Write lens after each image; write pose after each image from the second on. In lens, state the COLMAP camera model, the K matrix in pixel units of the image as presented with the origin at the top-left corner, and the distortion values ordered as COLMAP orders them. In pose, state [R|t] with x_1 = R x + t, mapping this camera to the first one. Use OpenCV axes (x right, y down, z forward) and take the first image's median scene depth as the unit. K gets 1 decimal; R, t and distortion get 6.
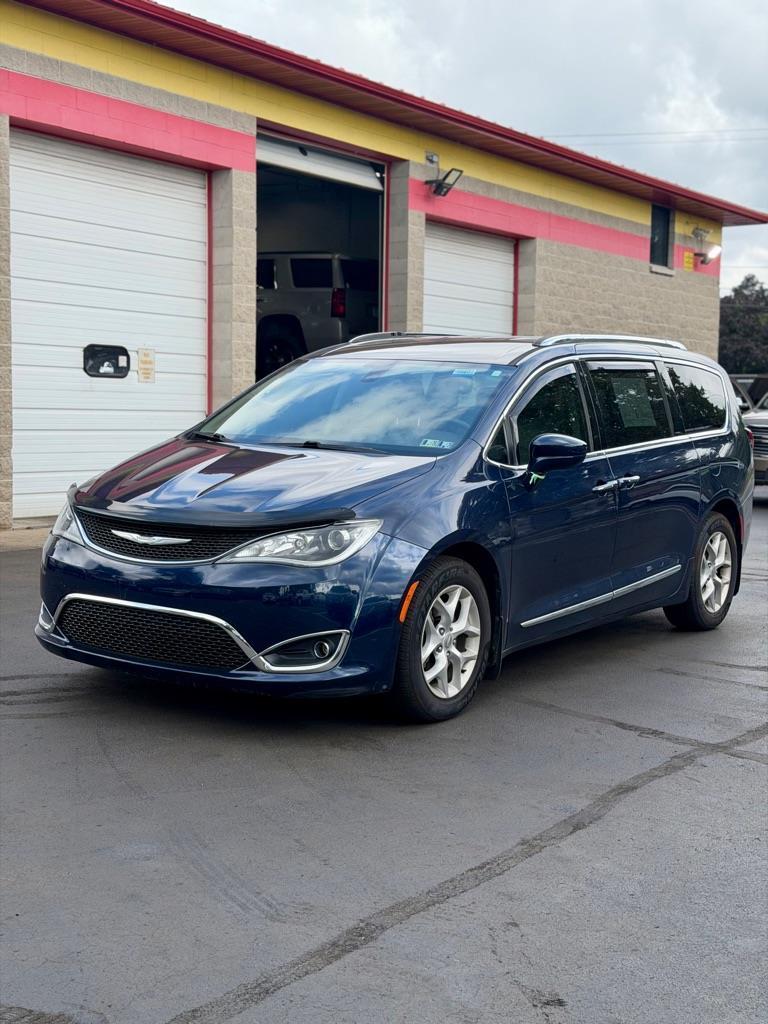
lens RADIAL K [[1401.1, 0, 384.0], [0, 1401.1, 512.0], [0, 0, 1]] dist [0.175124, -0.317756]
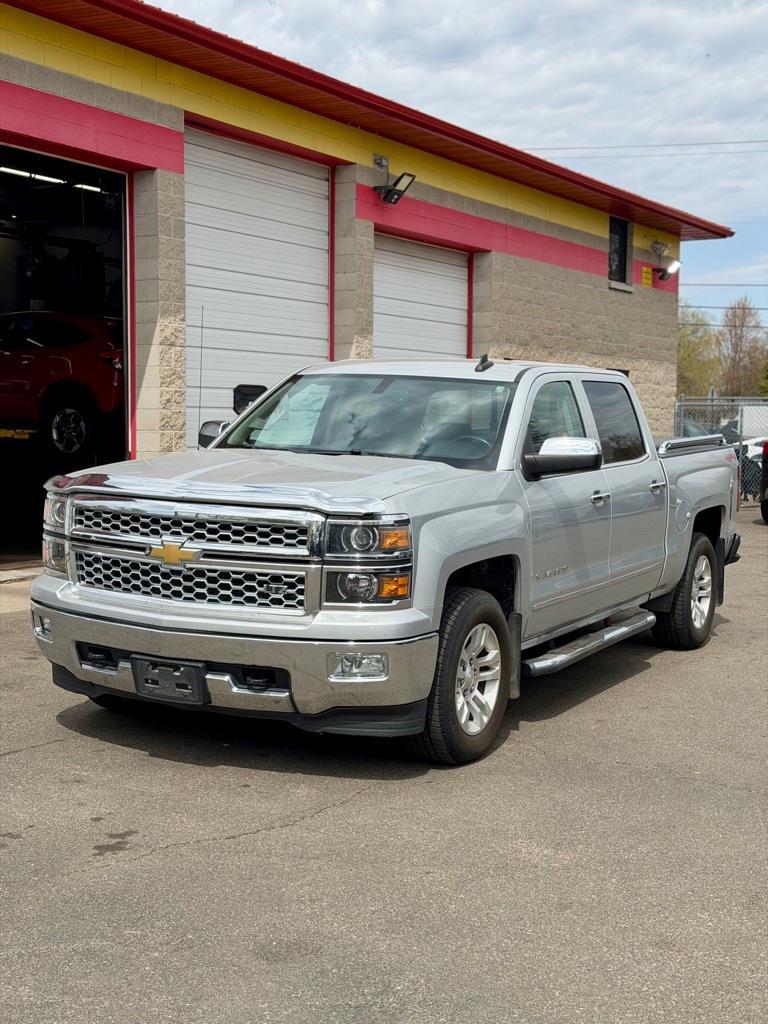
lens RADIAL K [[1401.1, 0, 384.0], [0, 1401.1, 512.0], [0, 0, 1]] dist [0.175124, -0.317756]
pose [[0.998562, -0.008650, 0.052916, -0.011517], [0.009220, 0.999902, -0.010541, -0.015632], [-0.052819, 0.011014, 0.998543, 0.090608]]
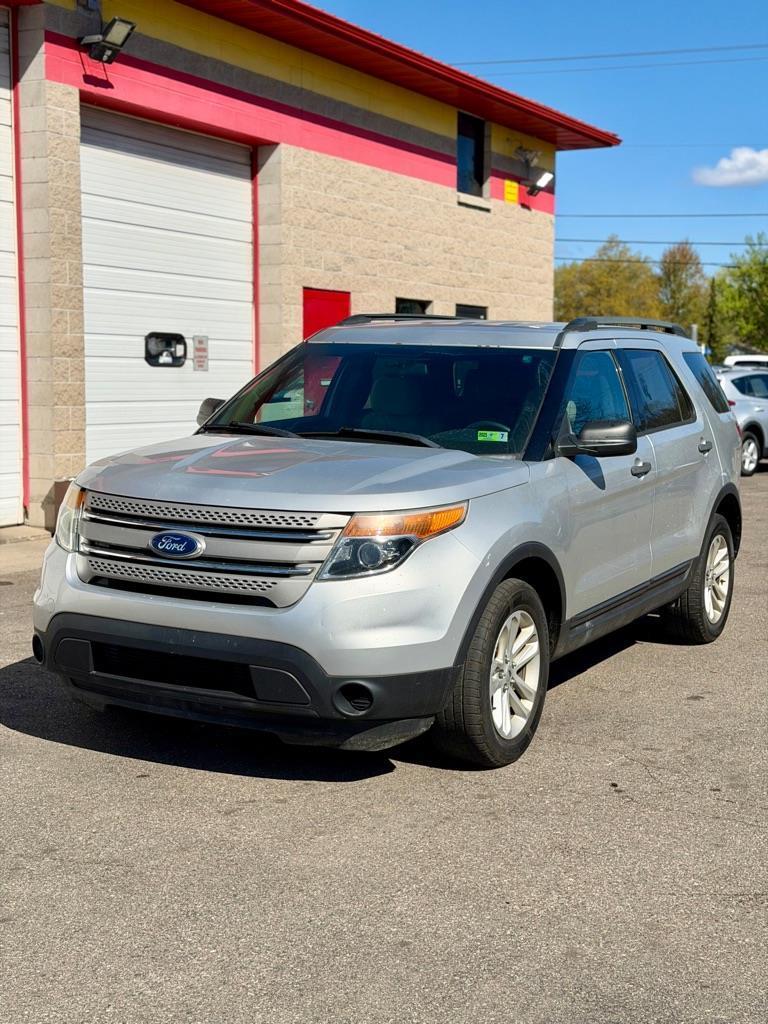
lens RADIAL K [[1394.5, 0, 404.8], [0, 1394.5, 509.9], [0, 0, 1]] dist [0.183313, -0.434948]
pose [[0.994949, -0.015395, 0.099195, 0.094035], [0.012877, 0.999580, 0.025967, -0.029995], [-0.099553, -0.024559, 0.994729, 0.289389]]
